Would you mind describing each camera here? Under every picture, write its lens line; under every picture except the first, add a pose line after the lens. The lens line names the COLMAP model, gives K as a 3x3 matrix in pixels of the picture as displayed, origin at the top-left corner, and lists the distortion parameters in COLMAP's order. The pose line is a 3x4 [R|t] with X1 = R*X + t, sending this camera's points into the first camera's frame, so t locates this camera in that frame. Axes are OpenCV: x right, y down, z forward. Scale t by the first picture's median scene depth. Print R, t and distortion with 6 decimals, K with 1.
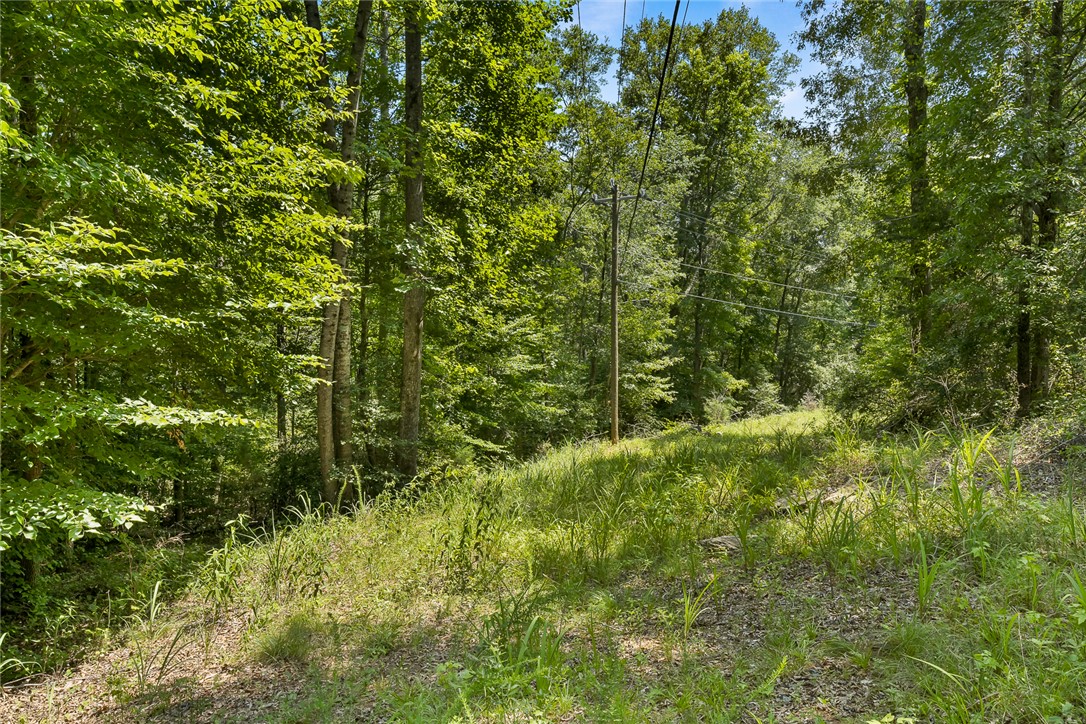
lens RADIAL K [[725.9, 0, 540.8], [0, 725.9, 354.2], [0, 0, 1]] dist [0.004954, 0.002169]
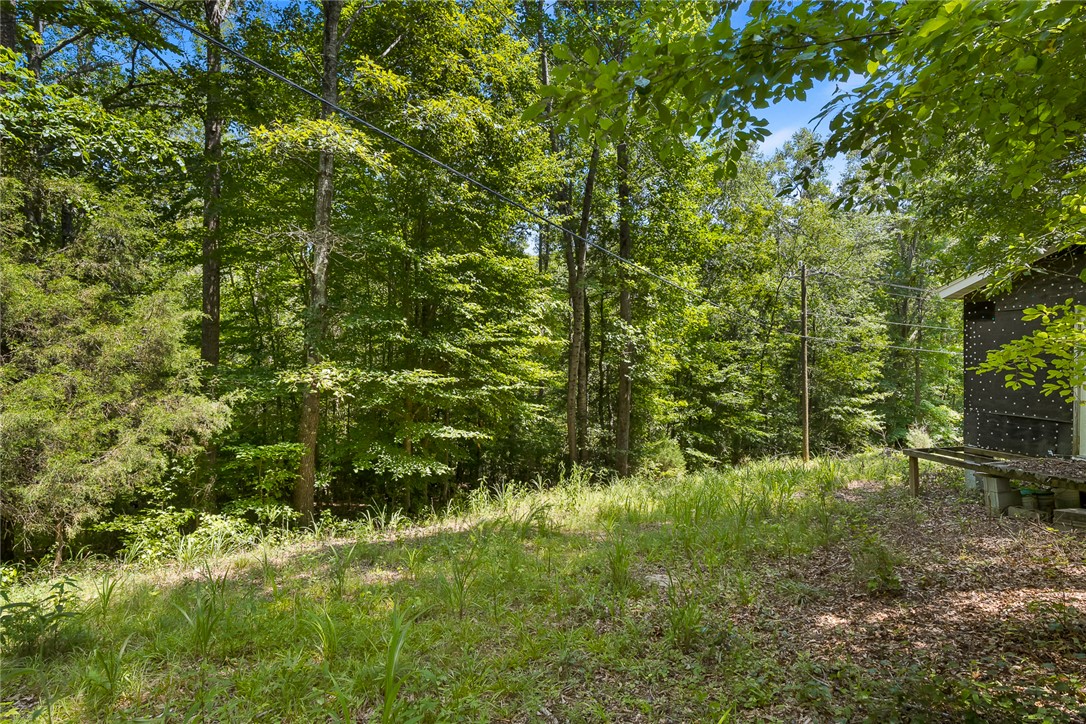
lens RADIAL K [[571.7, 0, 543.4], [0, 571.7, 368.4], [0, 0, 1]] dist [-0.004206, 0.000029]
pose [[0.898393, -0.003673, -0.439177, 0.130815], [-0.005476, 0.999794, -0.019563, -0.021693], [0.439159, 0.019980, 0.898187, -0.137219]]
